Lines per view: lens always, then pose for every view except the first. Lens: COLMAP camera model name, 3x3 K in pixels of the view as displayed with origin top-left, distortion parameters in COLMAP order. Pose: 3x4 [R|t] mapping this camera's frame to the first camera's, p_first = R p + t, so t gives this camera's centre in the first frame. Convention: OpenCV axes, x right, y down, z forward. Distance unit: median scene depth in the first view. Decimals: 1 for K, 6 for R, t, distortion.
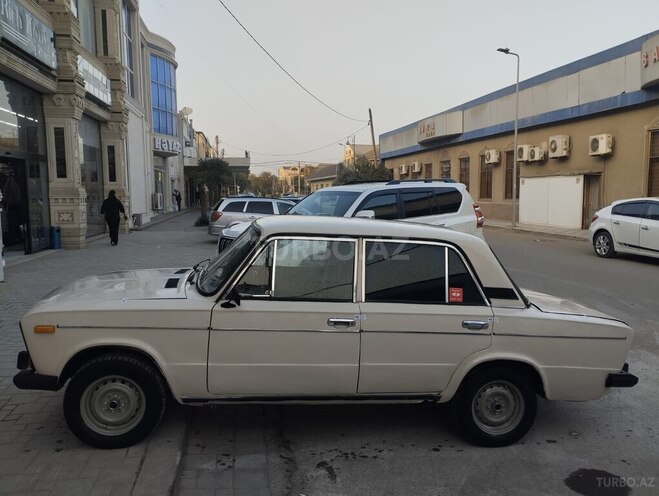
lens RADIAL K [[544.8, 0, 331.0], [0, 544.8, 241.5], [0, 0, 1]] dist [0.105783, -0.134228]
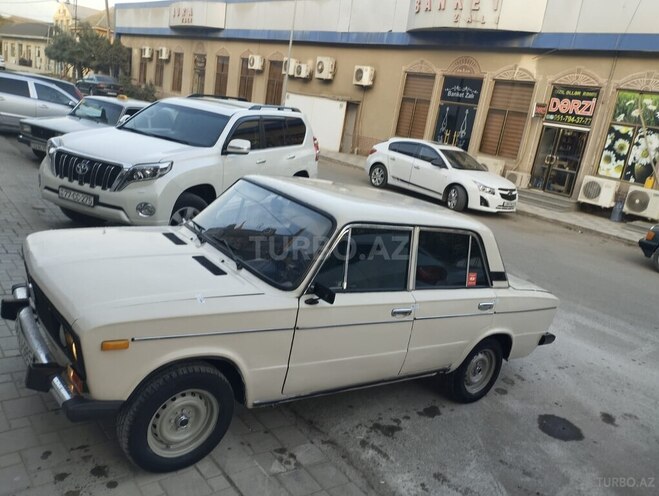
lens RADIAL K [[544.8, 0, 332.0], [0, 544.8, 242.9], [0, 0, 1]] dist [0.105783, -0.134228]
pose [[0.867761, 0.019781, 0.496588, -0.543416], [-0.116243, 0.979569, 0.164108, -0.117898], [-0.483196, -0.200132, 0.852332, 0.205585]]
